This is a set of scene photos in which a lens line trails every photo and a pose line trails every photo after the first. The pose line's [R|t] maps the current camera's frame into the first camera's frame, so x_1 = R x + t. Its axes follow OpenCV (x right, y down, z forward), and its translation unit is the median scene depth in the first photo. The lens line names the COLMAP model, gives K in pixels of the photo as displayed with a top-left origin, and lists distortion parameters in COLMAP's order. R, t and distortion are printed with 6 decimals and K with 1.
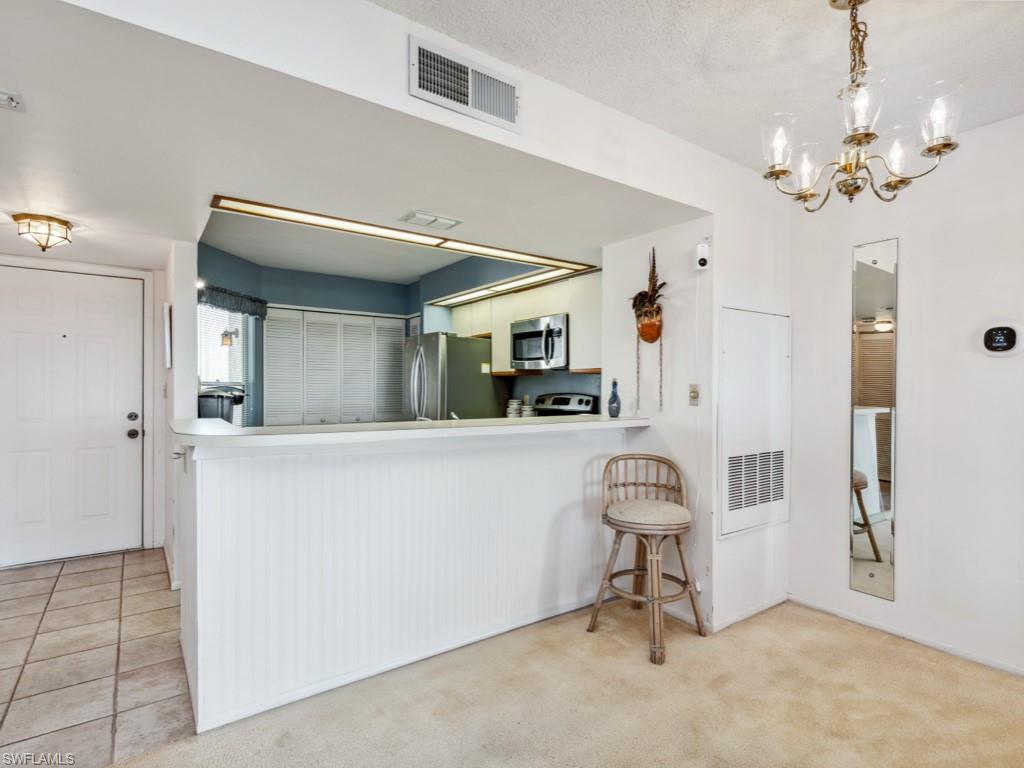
lens RADIAL K [[516.7, 0, 513.6], [0, 516.7, 384.6], [0, 0, 1]] dist [-0.001298, -0.000037]
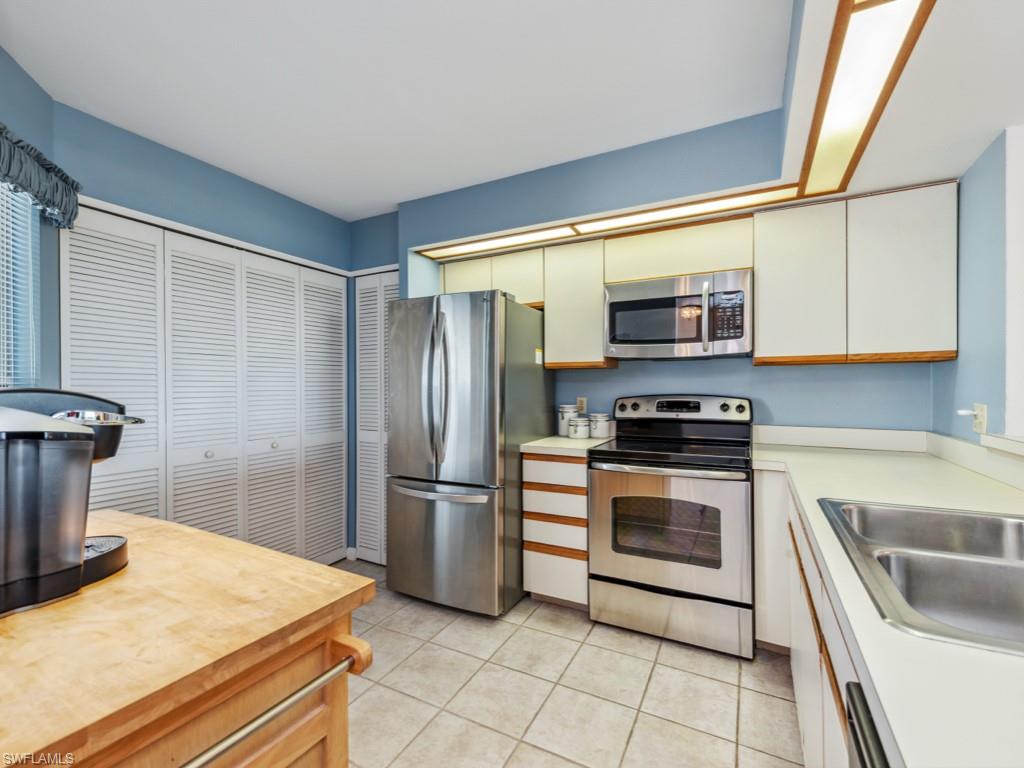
lens RADIAL K [[452.9, 0, 512.9], [0, 452.9, 385.4], [0, 0, 1]] dist [0.010226, -0.000016]
pose [[0.898649, -0.006262, 0.438623, -0.327464], [0.003607, 0.999970, 0.006887, -0.000048], [-0.438653, -0.004607, 0.898645, 0.511812]]
